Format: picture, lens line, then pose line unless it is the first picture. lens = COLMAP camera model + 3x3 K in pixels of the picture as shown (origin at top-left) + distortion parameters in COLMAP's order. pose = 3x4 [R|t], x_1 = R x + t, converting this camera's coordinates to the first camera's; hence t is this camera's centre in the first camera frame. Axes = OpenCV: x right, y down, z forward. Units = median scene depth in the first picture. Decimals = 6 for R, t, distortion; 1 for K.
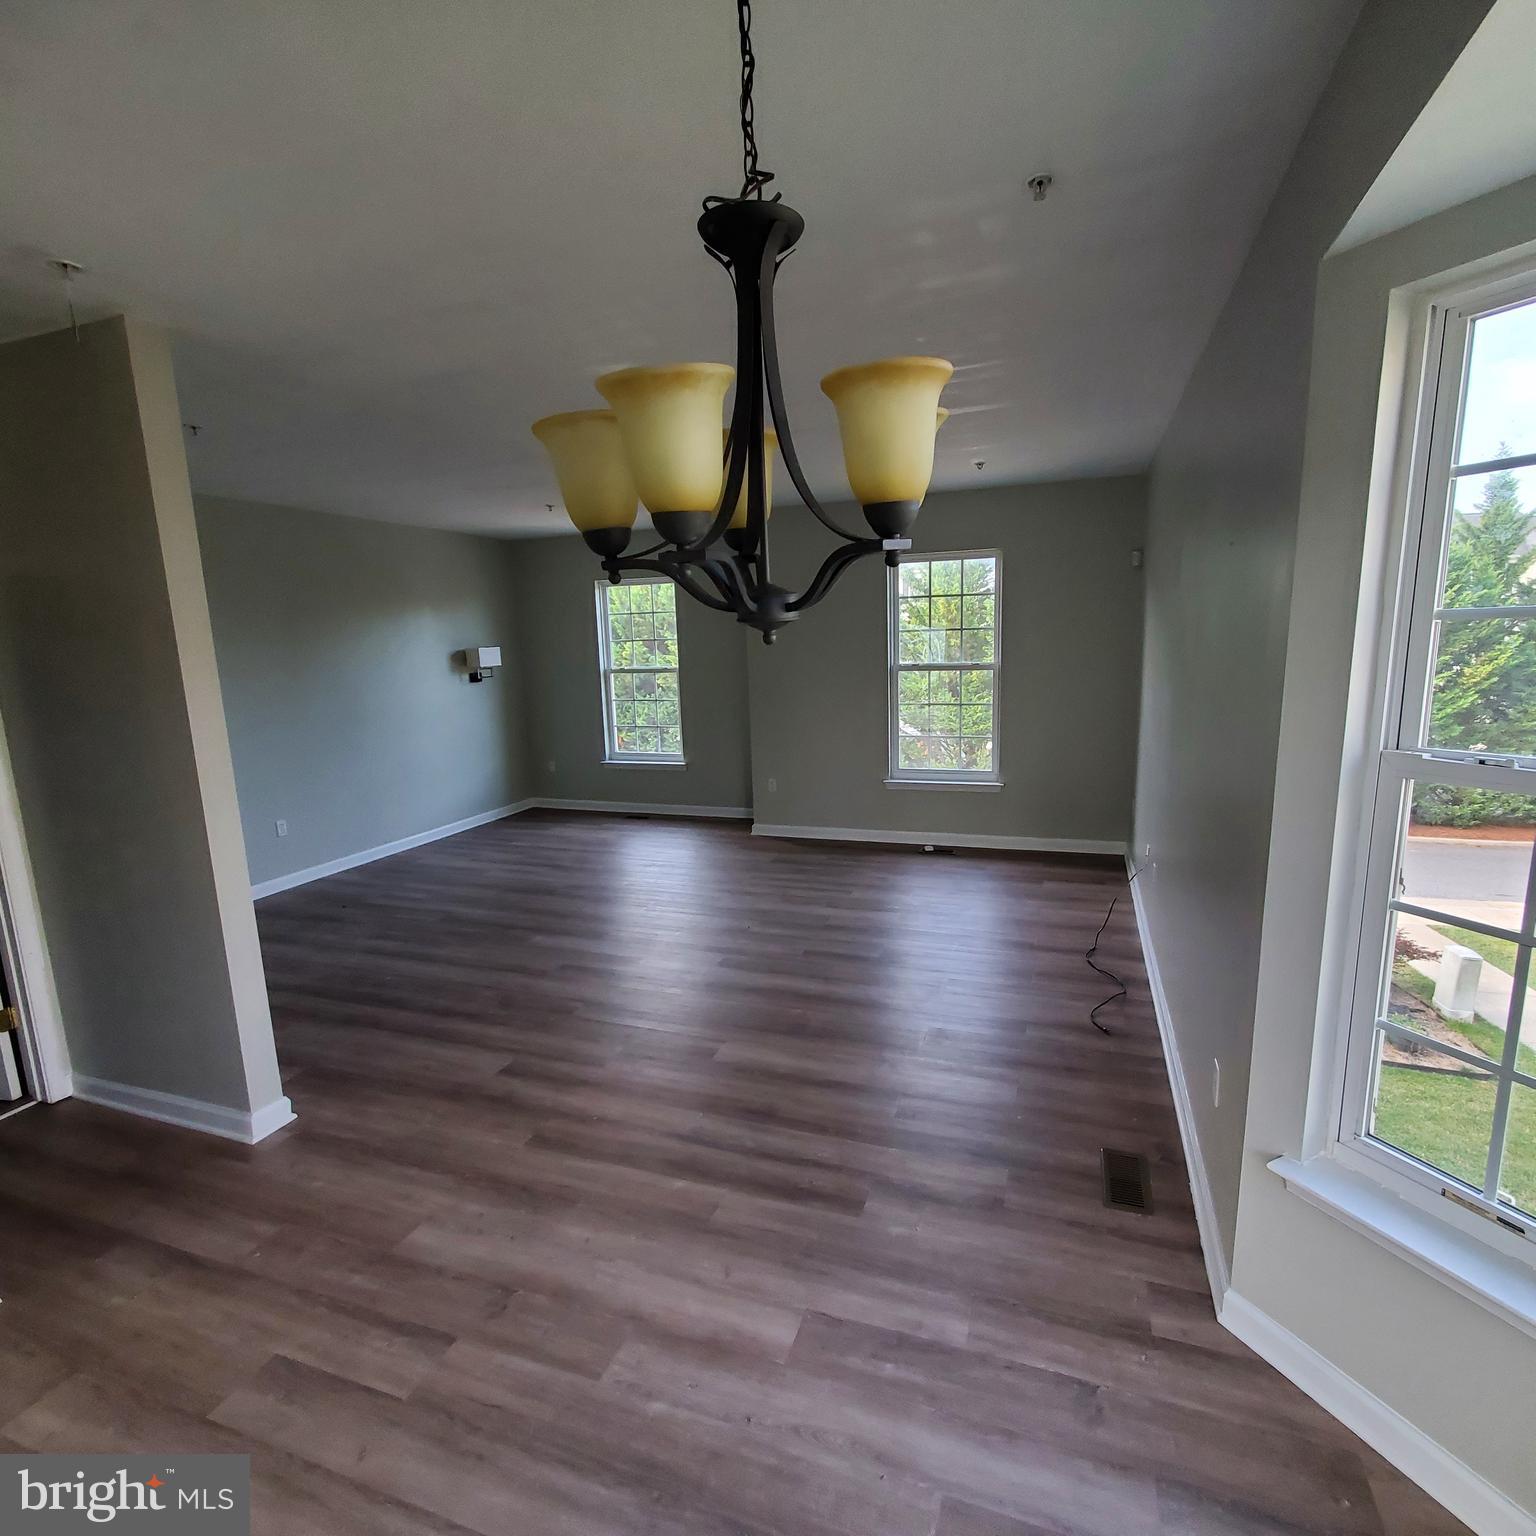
lens RADIAL K [[807.2, 0, 791.2], [0, 807.2, 780.0], [0, 0, 1]] dist [0.004779, -0.000581]
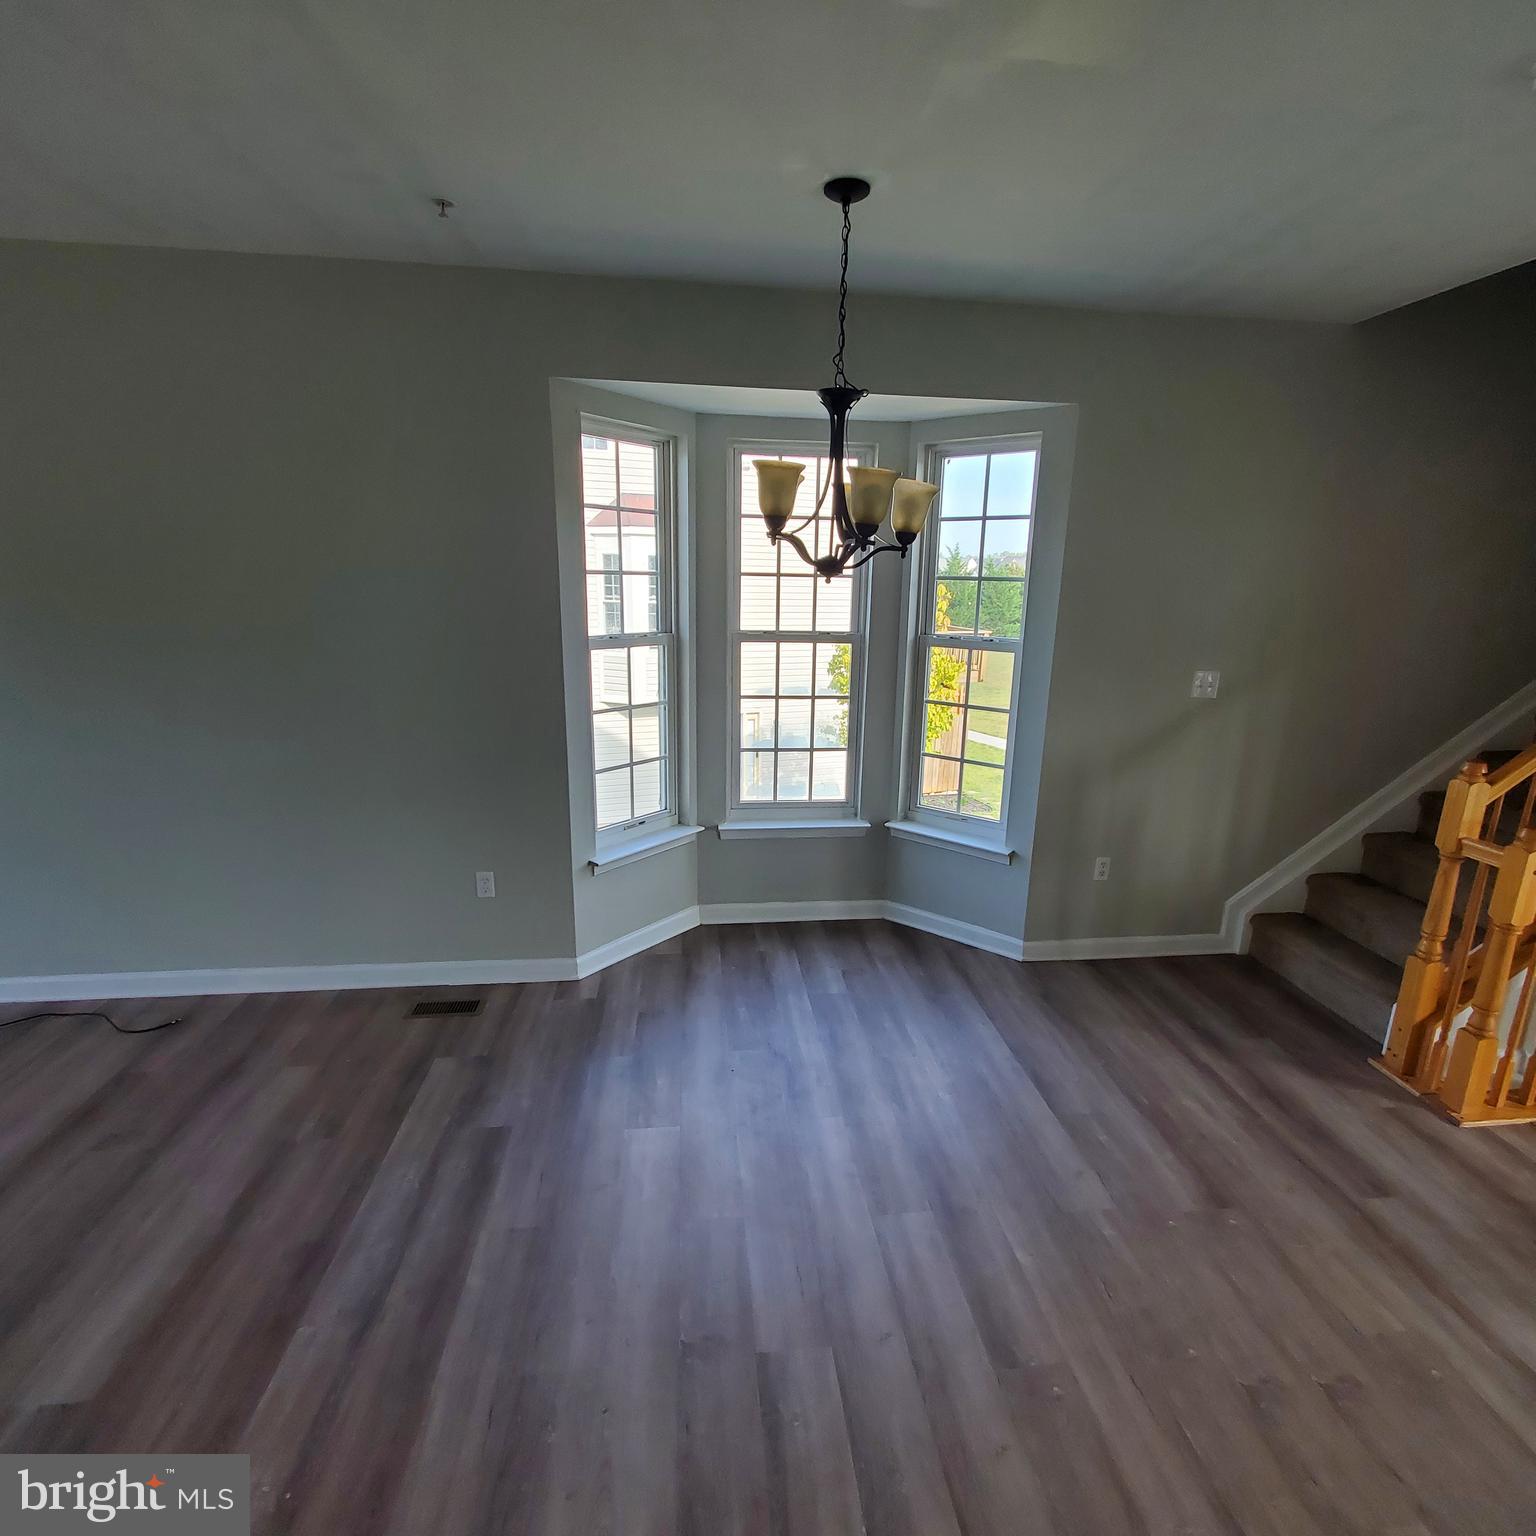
lens RADIAL K [[807.2, 0, 791.2], [0, 807.2, 780.0], [0, 0, 1]] dist [0.004779, -0.000581]
pose [[-0.445339, -0.199846, 0.872774, -0.637685], [0.153102, 0.943419, 0.294144, -0.102098], [-0.882175, 0.264617, -0.389544, 0.673261]]
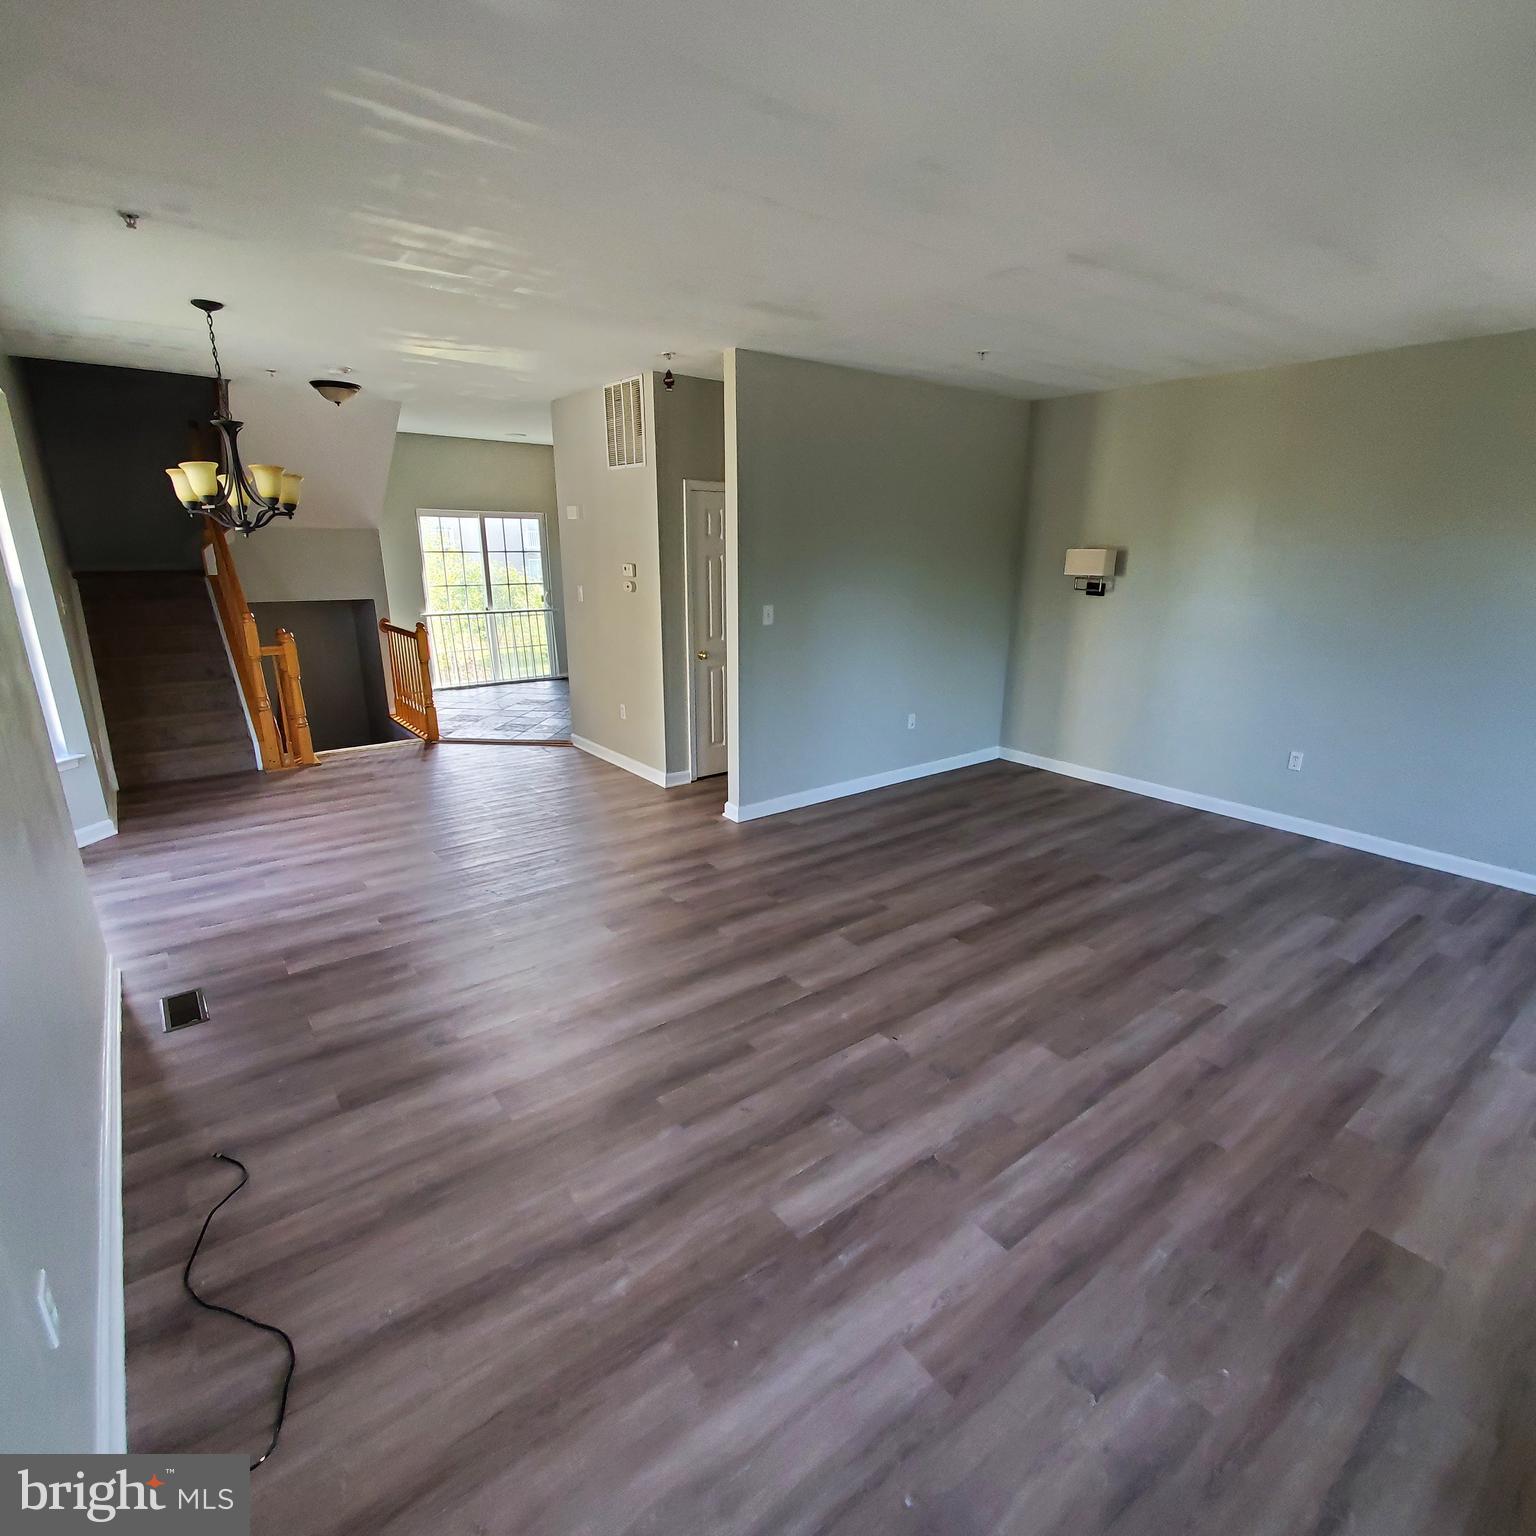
lens RADIAL K [[807.2, 0, 791.2], [0, 807.2, 780.0], [0, 0, 1]] dist [0.004779, -0.000581]
pose [[-0.533300, 0.263235, -0.803927, 0.599974], [-0.146252, 0.907349, 0.394117, -0.313040], [0.833188, 0.327759, -0.445390, 1.609512]]
